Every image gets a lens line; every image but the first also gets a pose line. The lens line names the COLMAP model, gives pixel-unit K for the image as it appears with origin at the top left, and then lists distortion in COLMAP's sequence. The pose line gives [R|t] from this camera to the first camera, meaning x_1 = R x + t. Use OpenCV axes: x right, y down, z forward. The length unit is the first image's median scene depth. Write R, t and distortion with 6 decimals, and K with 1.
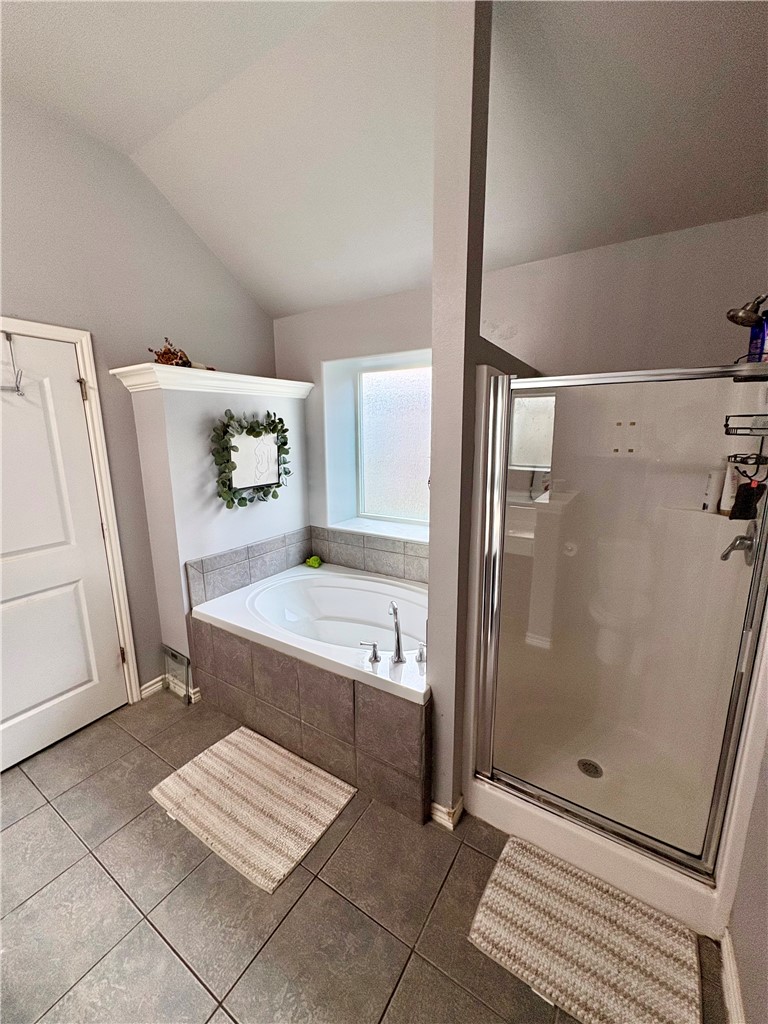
lens RADIAL K [[410.3, 0, 384.0], [0, 410.3, 512.0], [0, 0, 1]] dist [-0.000470, 0.000625]
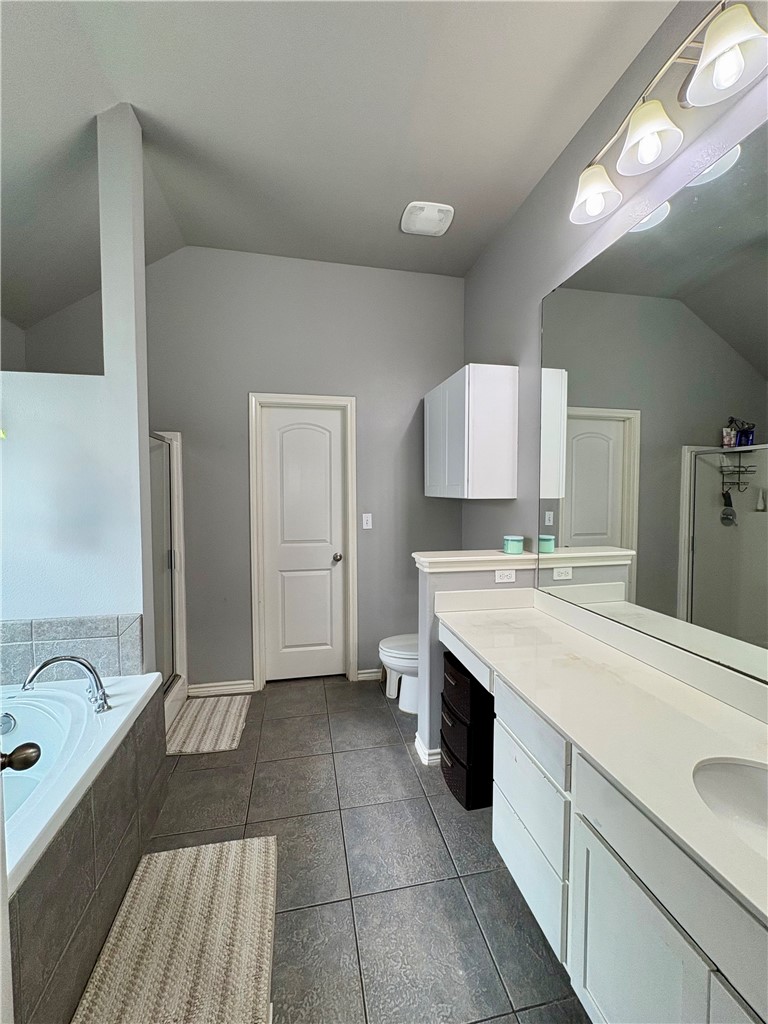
lens RADIAL K [[410.3, 0, 384.0], [0, 410.3, 512.0], [0, 0, 1]] dist [-0.000470, 0.000625]
pose [[-0.699613, -0.020854, 0.714218, -1.329630], [0.154216, 0.971608, 0.179432, -0.130499], [-0.697681, 0.235677, -0.676533, 1.381548]]
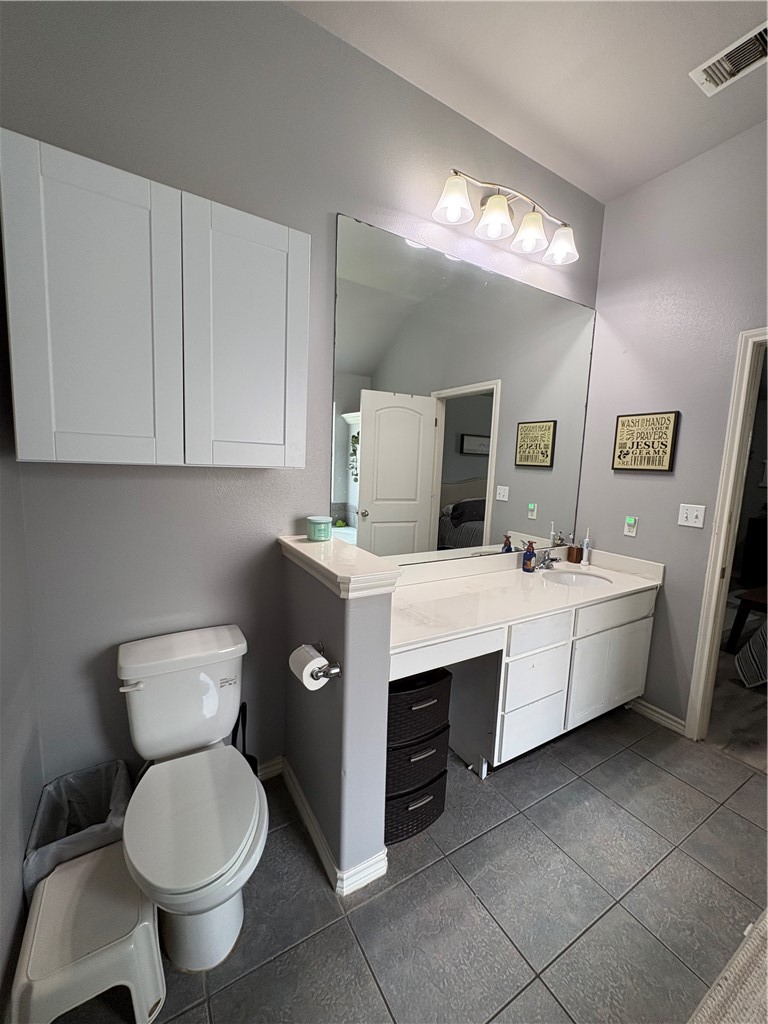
lens RADIAL K [[410.3, 0, 384.0], [0, 410.3, 512.0], [0, 0, 1]] dist [-0.000470, 0.000625]
pose [[-0.437602, 0.101490, -0.893423, 0.437598], [-0.215772, 0.952724, 0.213912, 0.005668], [0.872896, 0.286384, -0.395015, 0.618145]]
